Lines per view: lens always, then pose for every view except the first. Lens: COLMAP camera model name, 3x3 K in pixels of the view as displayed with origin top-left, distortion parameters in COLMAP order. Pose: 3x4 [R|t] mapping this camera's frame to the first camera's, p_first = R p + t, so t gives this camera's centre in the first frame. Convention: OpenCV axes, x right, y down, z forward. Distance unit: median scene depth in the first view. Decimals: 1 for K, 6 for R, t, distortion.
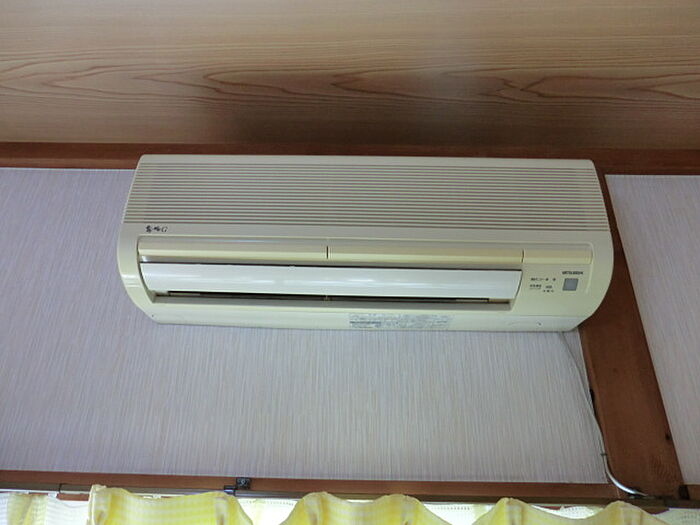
lens RADIAL K [[499.4, 0, 341.0], [0, 499.4, 263.9], [0, 0, 1]] dist [-0.099296, 0.106700]
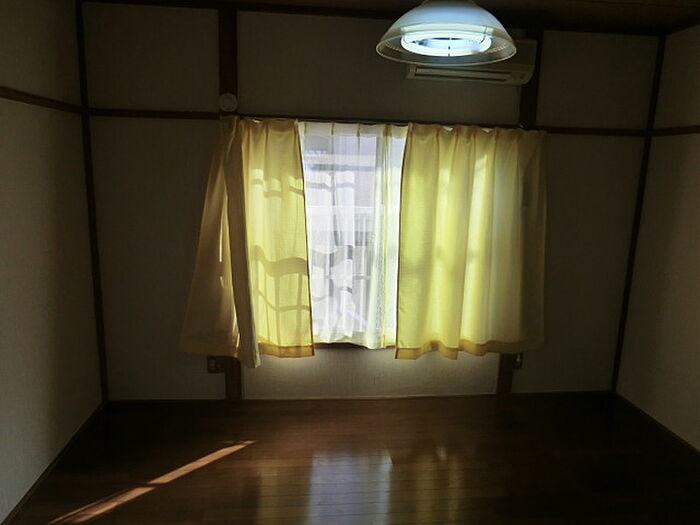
lens RADIAL K [[499.4, 0, 341.0], [0, 499.4, 263.9], [0, 0, 1]] dist [-0.099296, 0.106700]
pose [[0.992767, -0.028237, 0.116690, -1.513286], [-0.052814, 0.770136, 0.635689, -1.250404], [-0.107818, -0.637254, 0.763074, -2.871639]]
